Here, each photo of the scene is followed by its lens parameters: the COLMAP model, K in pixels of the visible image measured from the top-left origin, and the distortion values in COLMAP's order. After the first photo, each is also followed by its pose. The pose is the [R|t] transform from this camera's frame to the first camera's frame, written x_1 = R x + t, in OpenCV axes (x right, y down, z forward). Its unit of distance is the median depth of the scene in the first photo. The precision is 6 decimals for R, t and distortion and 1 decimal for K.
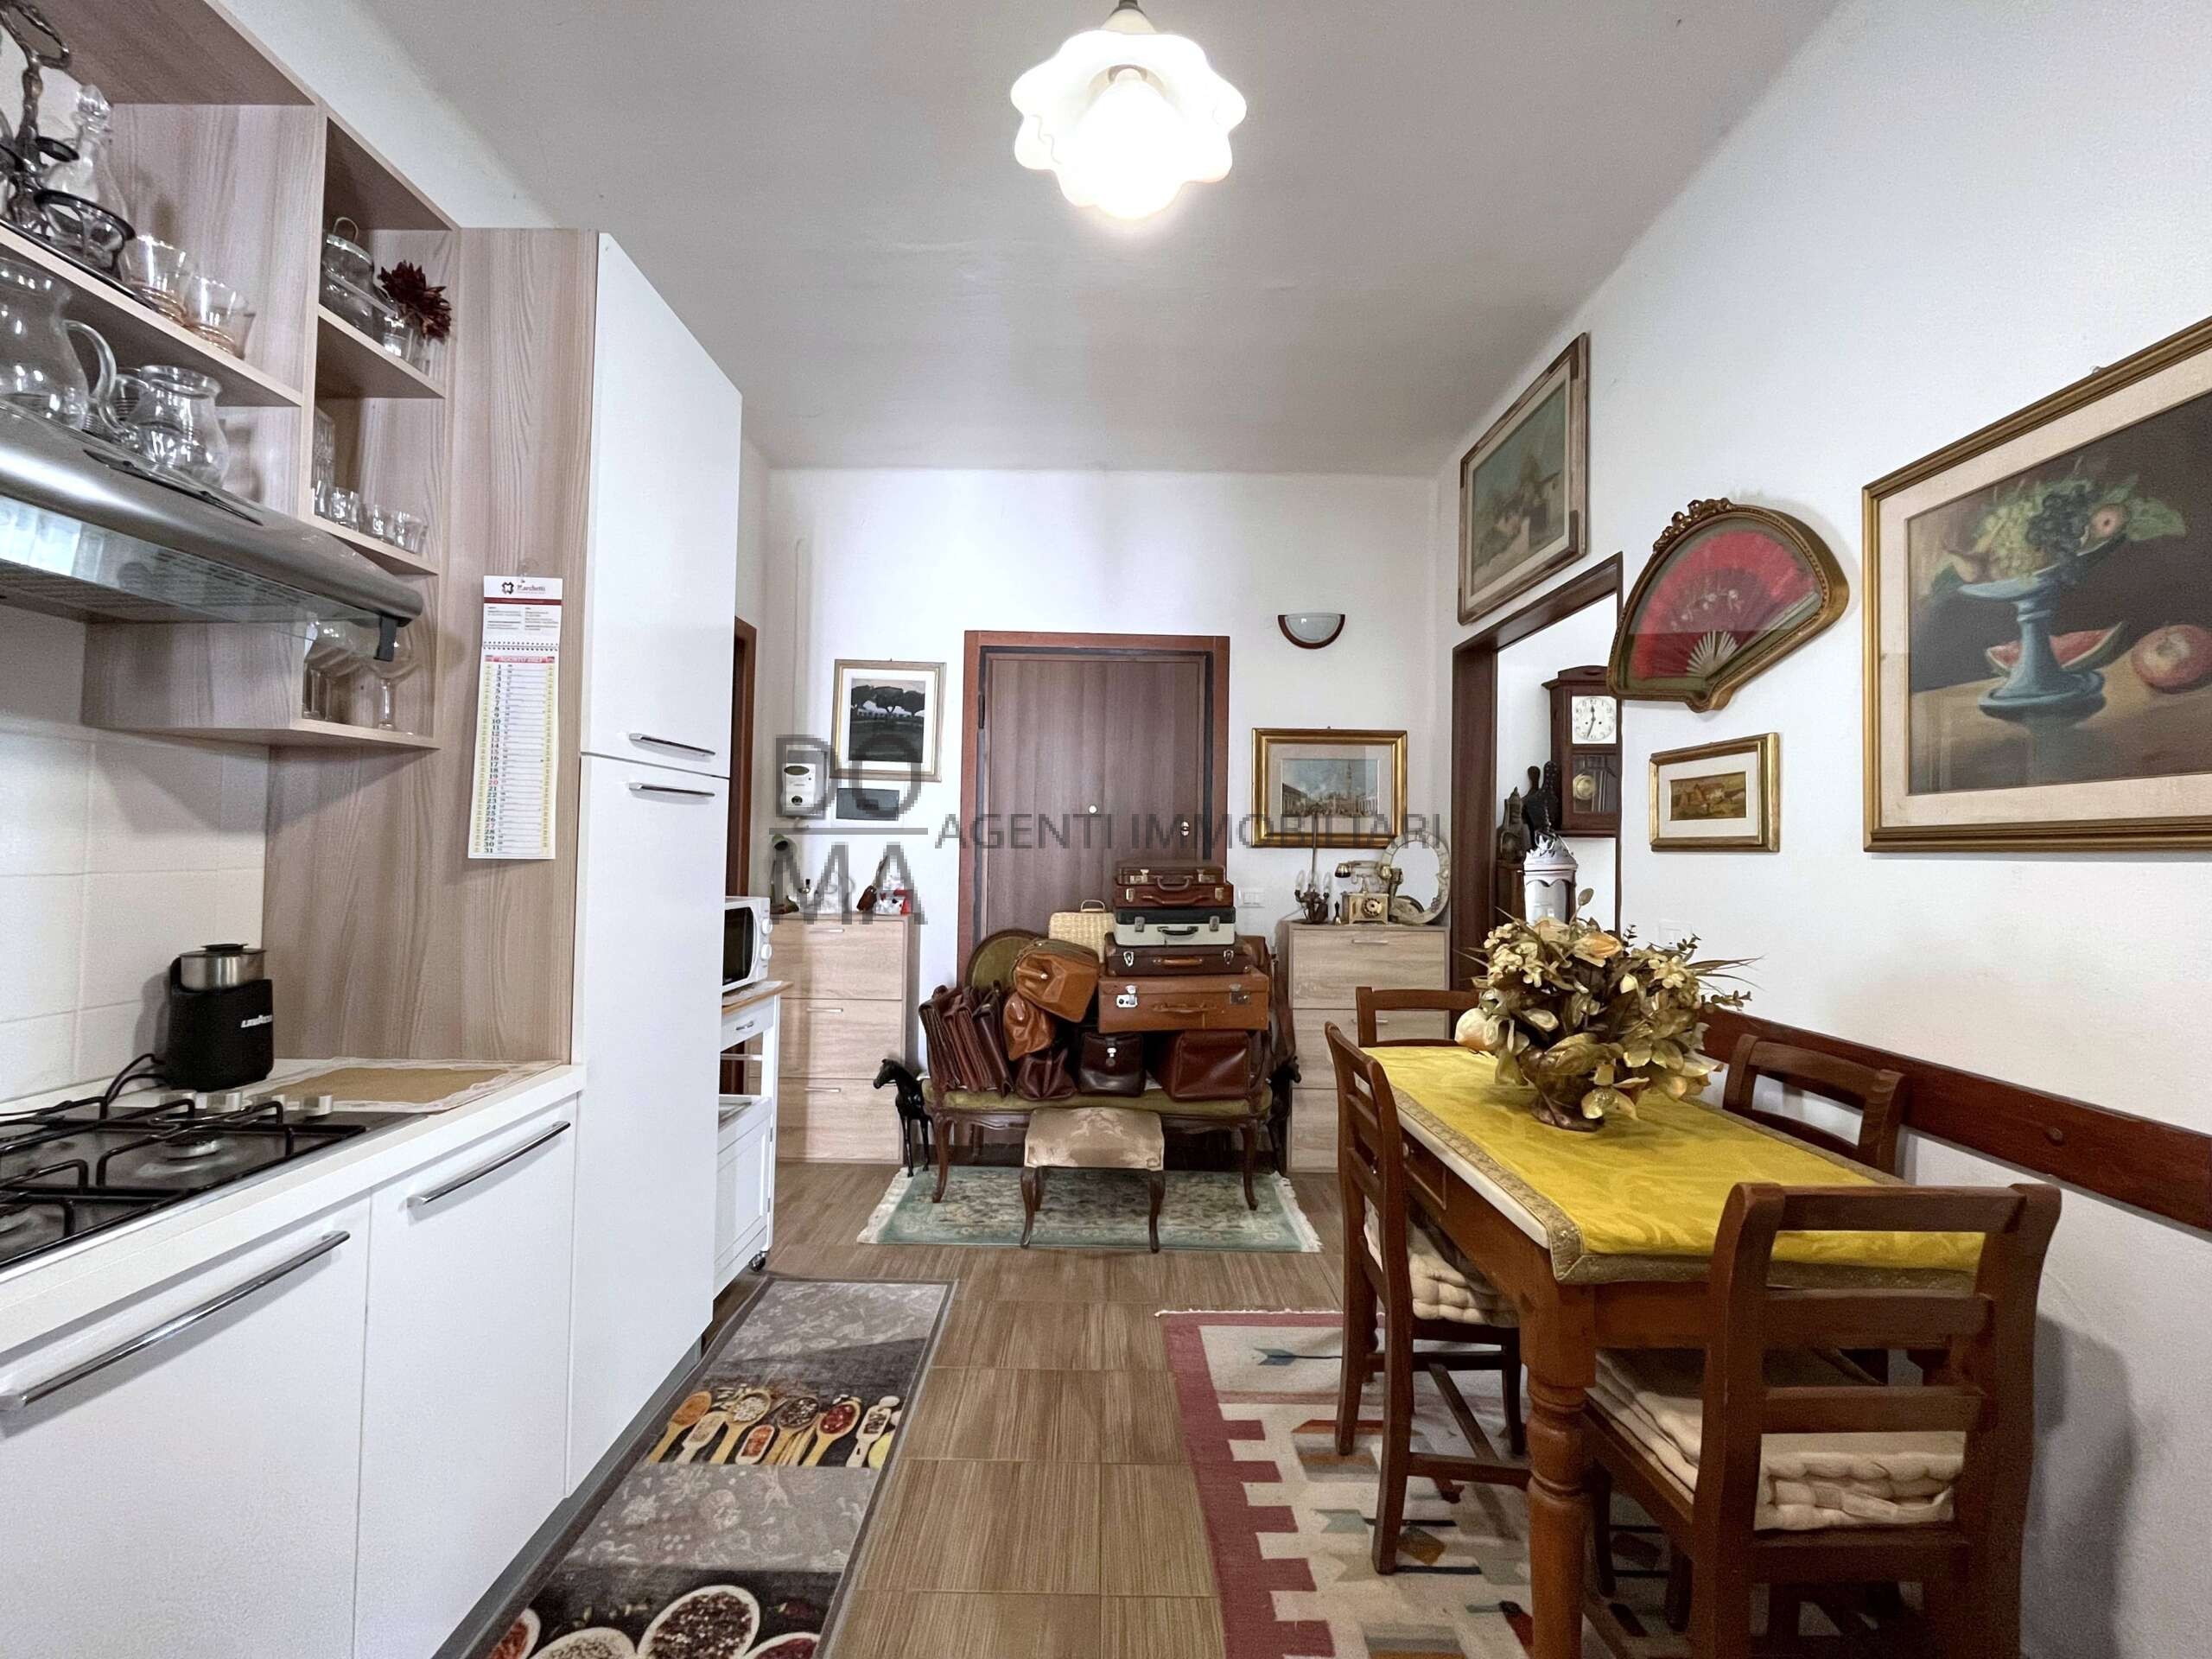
lens RADIAL K [[902.4, 0, 1104.0], [0, 902.4, 830.6], [0, 0, 1]] dist [-0.001613, -0.000116]
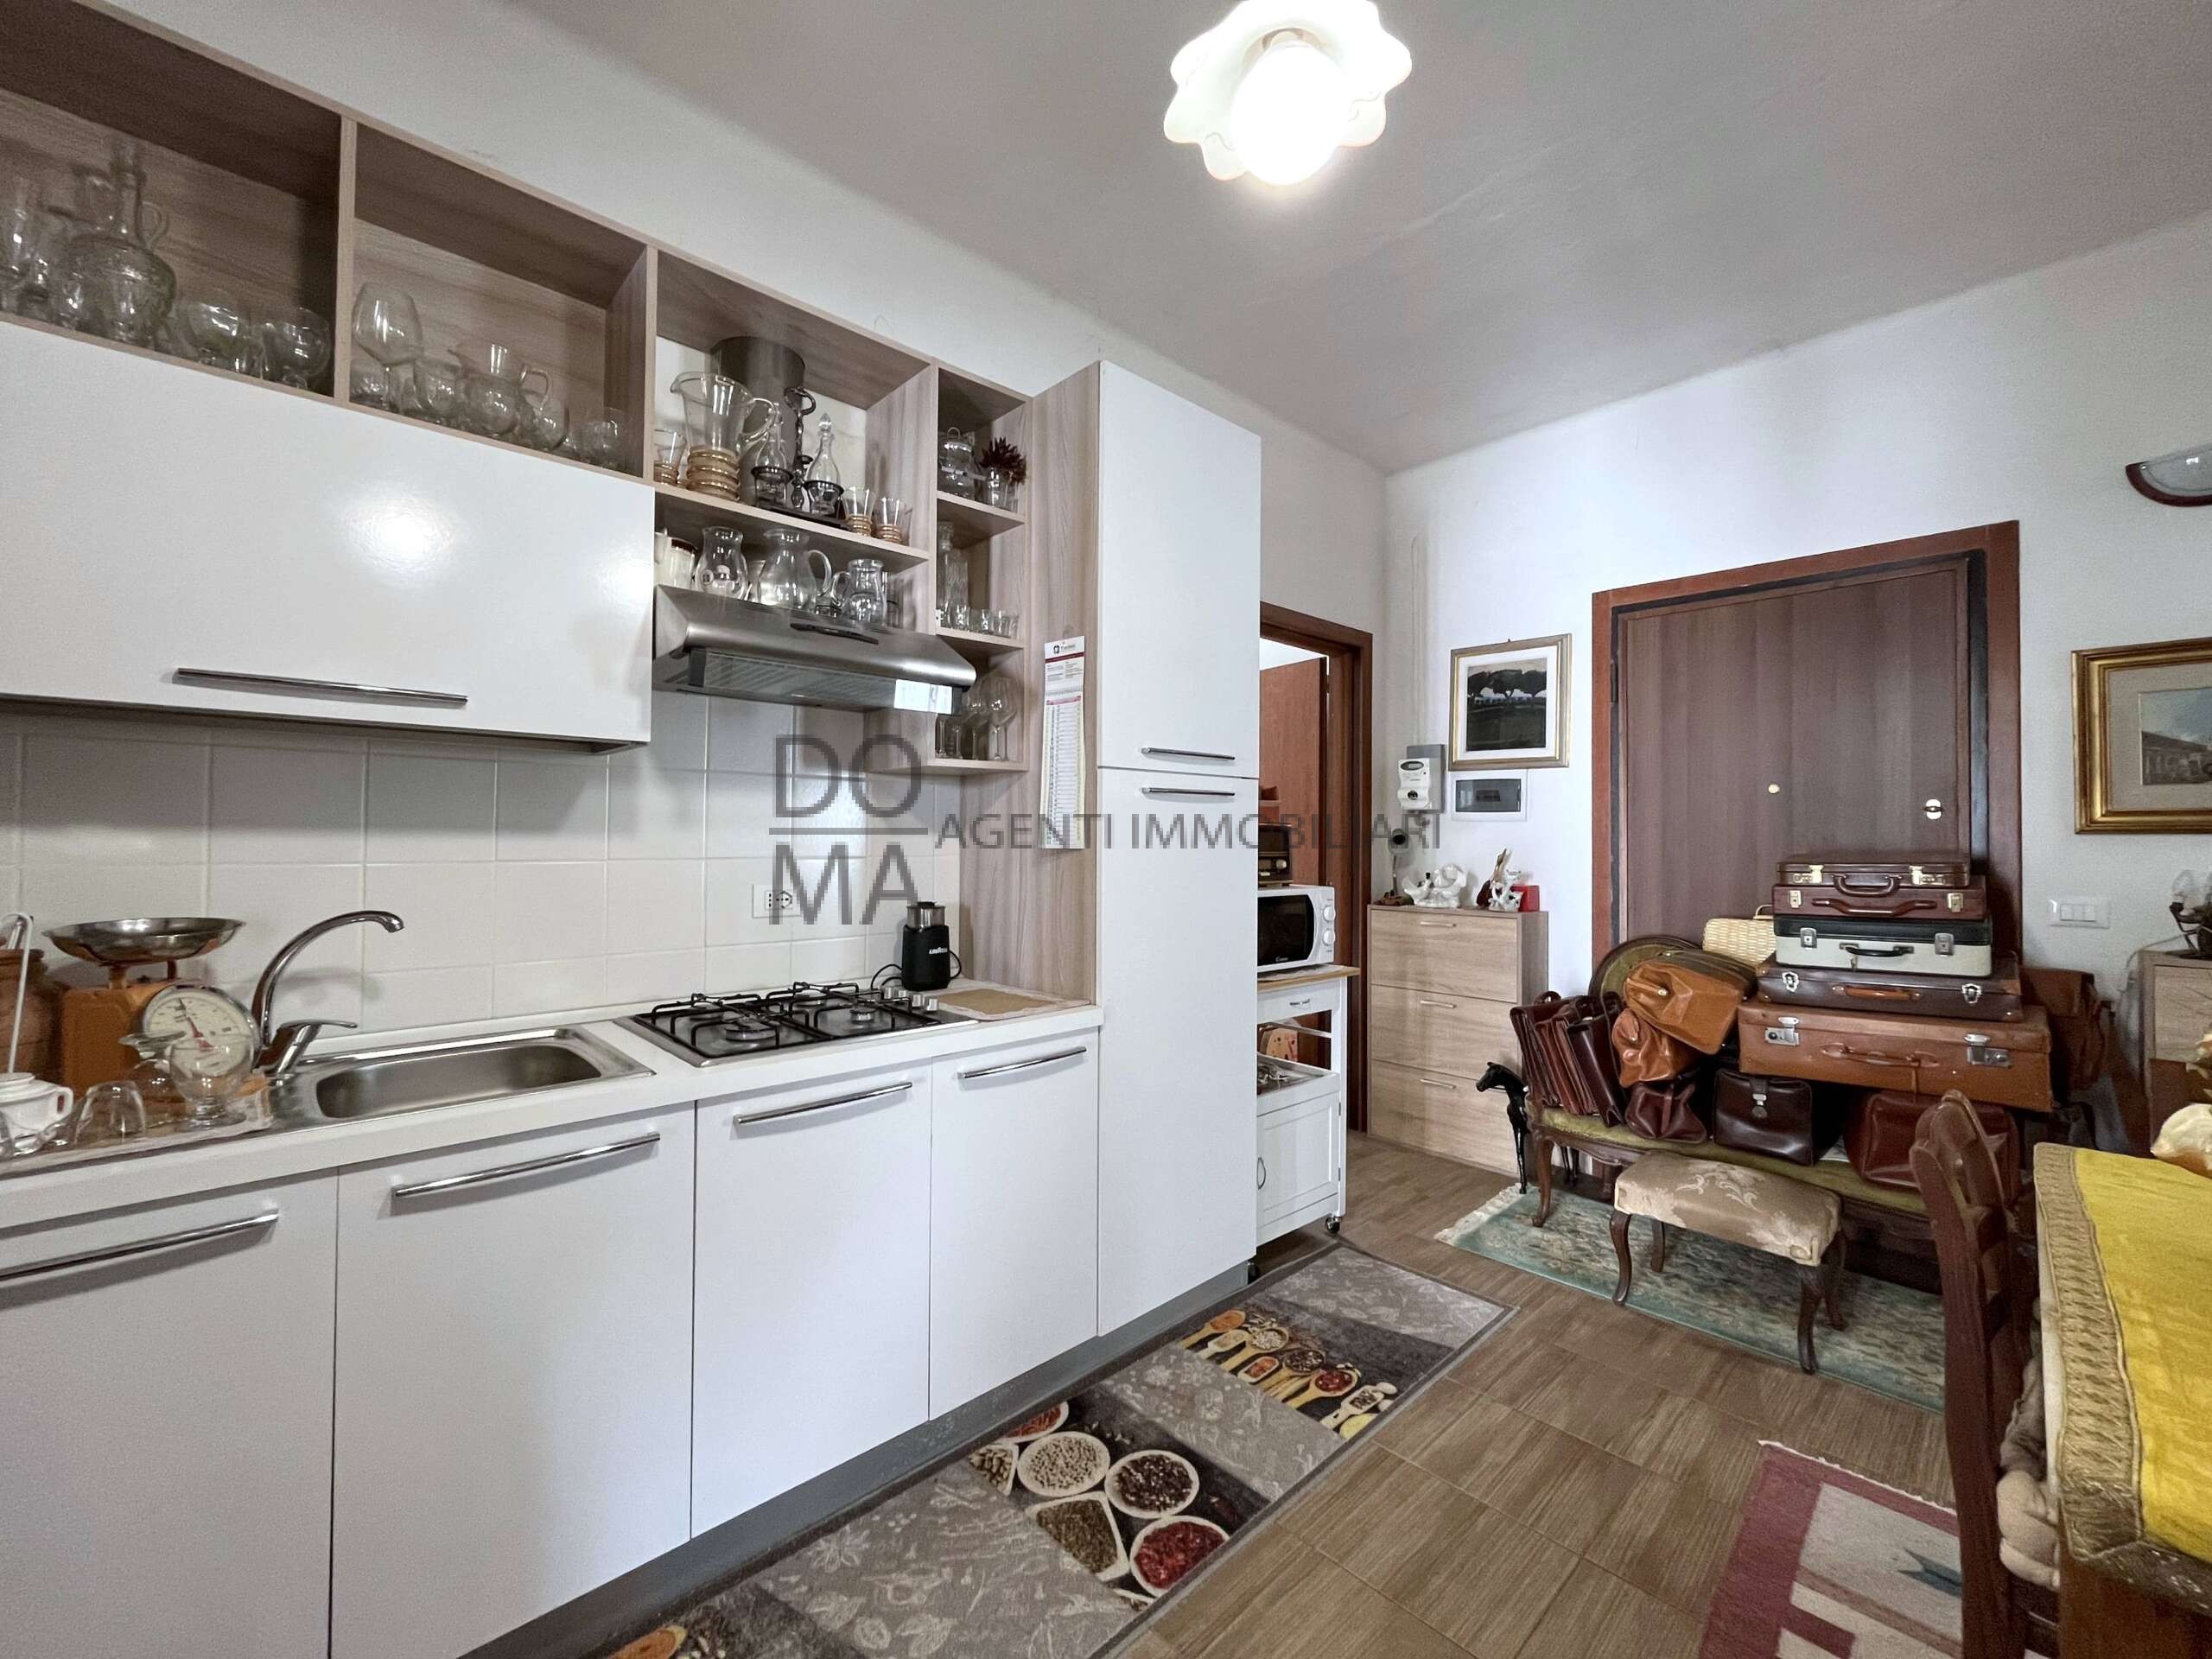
lens RADIAL K [[902.4, 0, 1102.6], [0, 902.4, 829.5], [0, 0, 1]] dist [-0.001613, -0.000116]
pose [[0.687924, -0.018384, -0.725550, 0.203666], [0.019485, 0.999787, -0.006858, 0.007340], [0.725521, -0.009419, 0.688135, 0.059293]]
